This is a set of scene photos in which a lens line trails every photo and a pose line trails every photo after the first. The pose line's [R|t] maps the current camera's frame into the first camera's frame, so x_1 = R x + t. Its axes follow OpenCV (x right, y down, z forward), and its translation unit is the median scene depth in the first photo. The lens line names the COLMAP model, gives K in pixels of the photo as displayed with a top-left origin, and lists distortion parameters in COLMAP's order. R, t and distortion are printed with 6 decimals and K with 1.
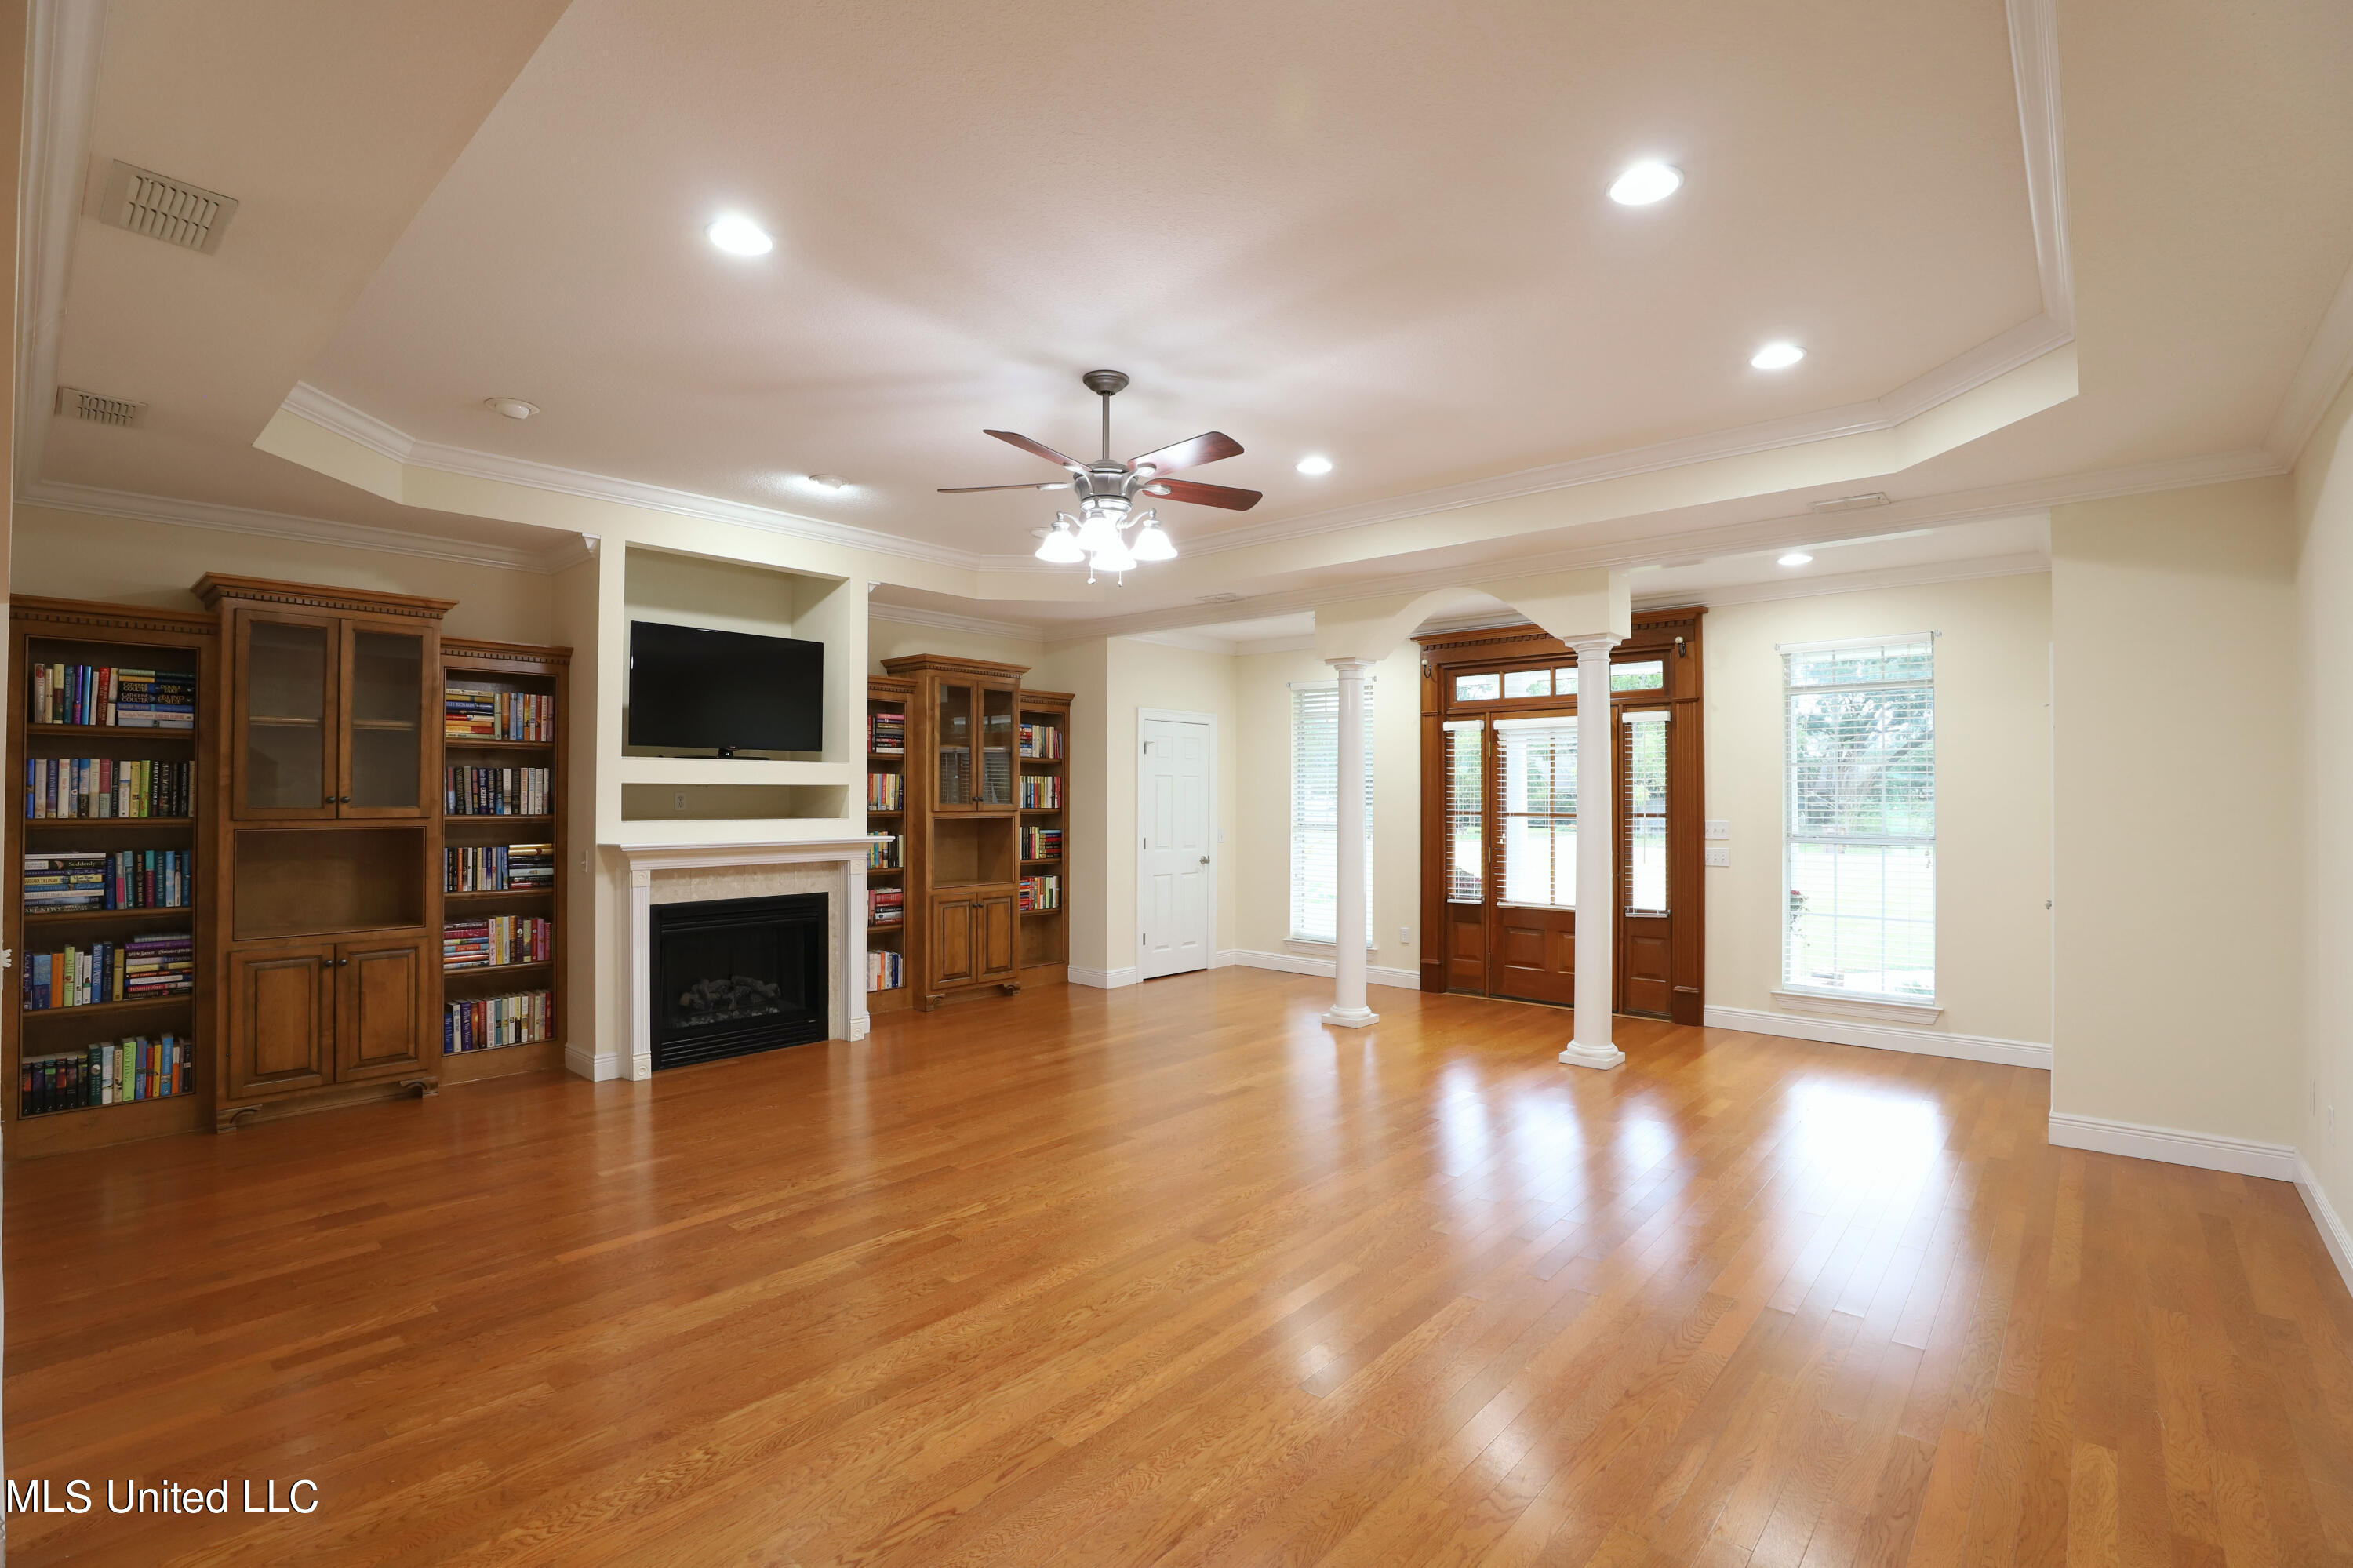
lens RADIAL K [[1072.8, 0, 1189.9], [0, 1072.8, 780.8], [0, 0, 1]] dist [-0.047179, 0.014344]
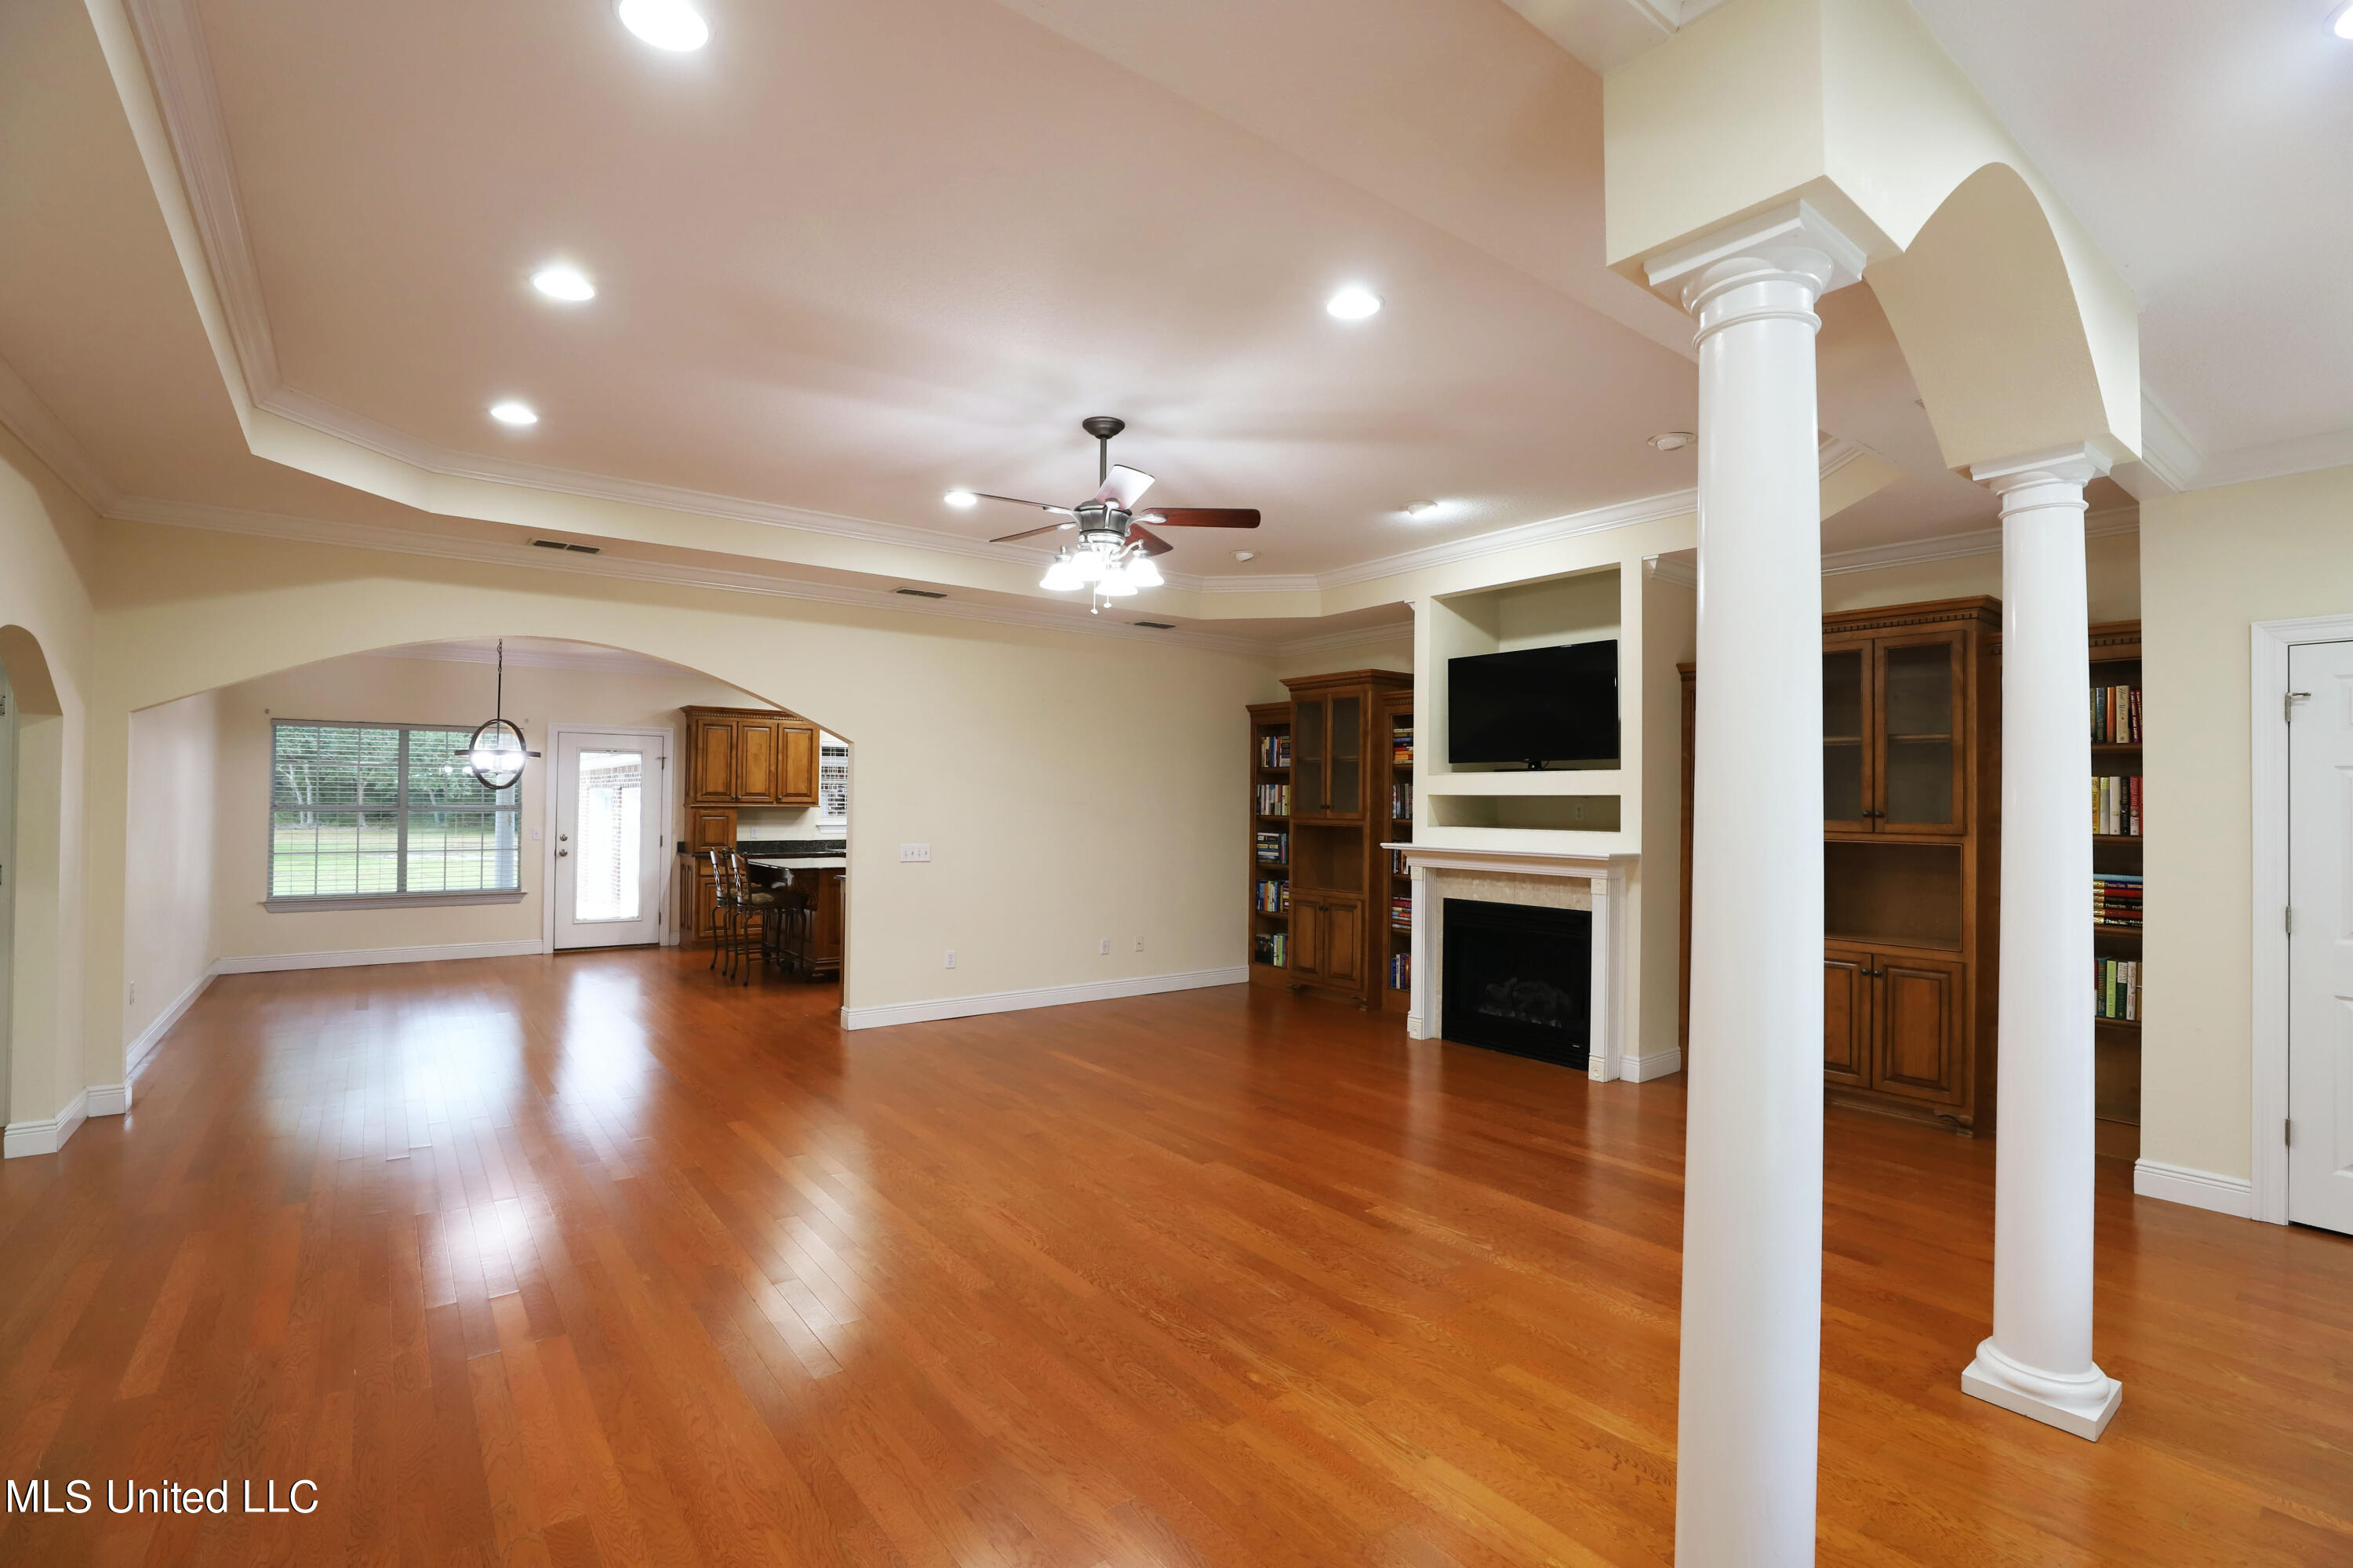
lens RADIAL K [[1072.8, 0, 1189.9], [0, 1072.8, 780.8], [0, 0, 1]] dist [-0.047179, 0.014344]
pose [[-0.192208, -0.021478, -0.981119, 0.870263], [0.001929, 0.999750, -0.022263, 0.015498], [0.981352, -0.006172, -0.192118, 1.152871]]
